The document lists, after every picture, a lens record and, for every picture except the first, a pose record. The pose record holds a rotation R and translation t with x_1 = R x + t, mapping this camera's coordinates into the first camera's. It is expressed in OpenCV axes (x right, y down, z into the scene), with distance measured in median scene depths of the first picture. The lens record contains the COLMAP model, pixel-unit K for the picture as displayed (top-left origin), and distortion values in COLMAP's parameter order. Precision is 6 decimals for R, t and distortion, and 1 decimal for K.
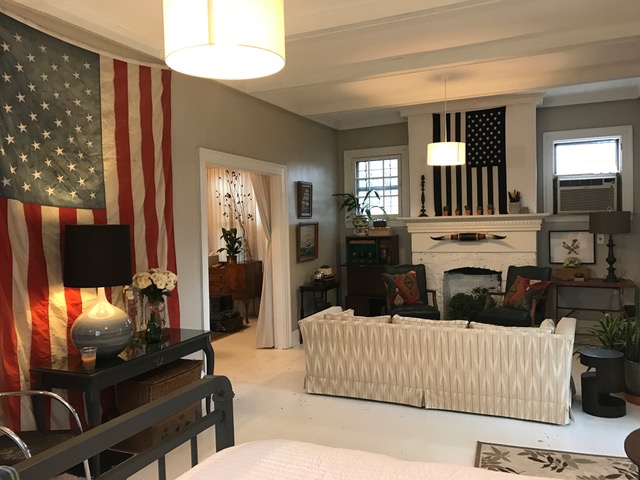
lens RADIAL K [[523.3, 0, 317.1], [0, 523.3, 234.0], [0, 0, 1]] dist [0.073289, -0.136671]
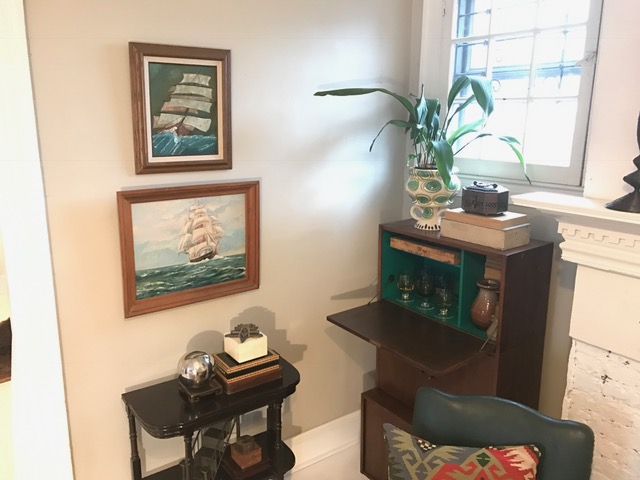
lens RADIAL K [[523.3, 0, 317.1], [0, 523.3, 234.0], [0, 0, 1]] dist [0.073289, -0.136671]
pose [[0.871597, 0.139546, -0.469942, 0.198386], [-0.044921, 0.977331, 0.206898, -0.062654], [0.488161, -0.159221, 0.858107, 0.779937]]
